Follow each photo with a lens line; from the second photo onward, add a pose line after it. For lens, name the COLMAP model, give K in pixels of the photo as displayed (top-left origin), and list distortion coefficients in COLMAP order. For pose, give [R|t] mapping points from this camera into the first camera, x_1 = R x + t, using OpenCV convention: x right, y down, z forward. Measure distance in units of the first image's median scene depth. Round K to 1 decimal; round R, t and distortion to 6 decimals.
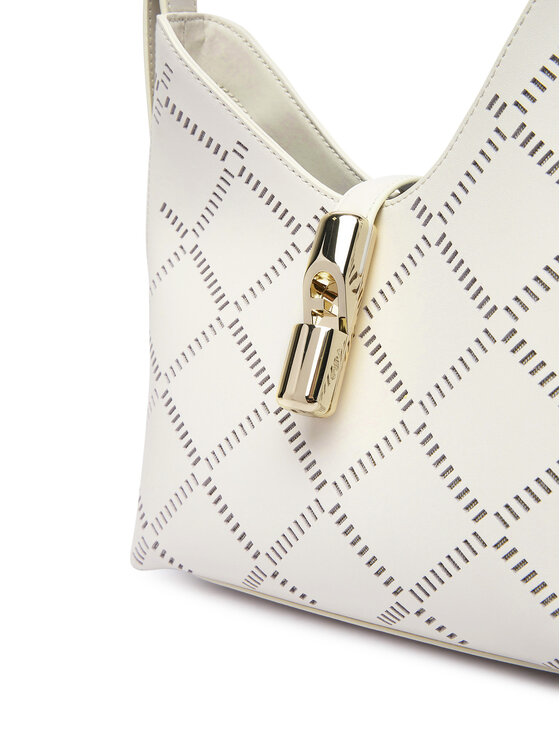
lens RADIAL K [[977.3, 0, 280.0], [0, 977.3, 373.0], [0, 0, 1]] dist [-0.086201, 0.001803]
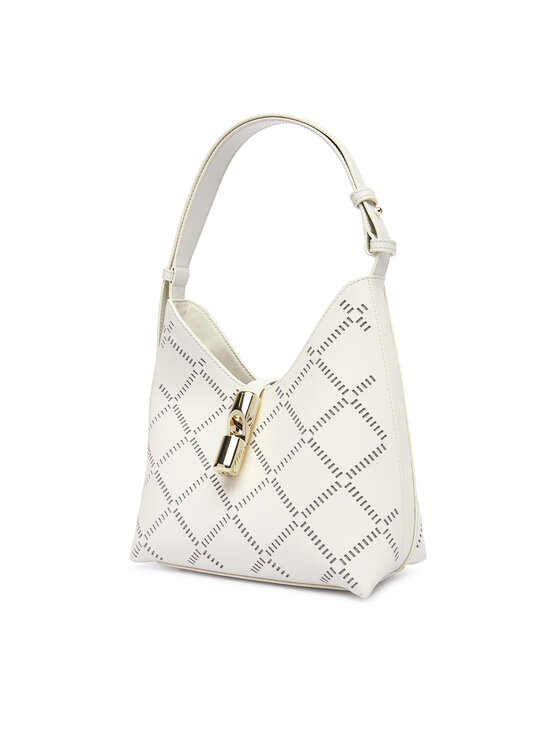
lens RADIAL K [[691.0, 0, 280.0], [0, 691.0, 373.0], [0, 0, 1]] dist [-0.004900, -0.001487]
pose [[0.990389, 0.077985, 0.114232, -0.046012], [-0.049728, 0.971433, -0.232043, 0.165258], [-0.129064, 0.224132, 0.965975, -0.590184]]
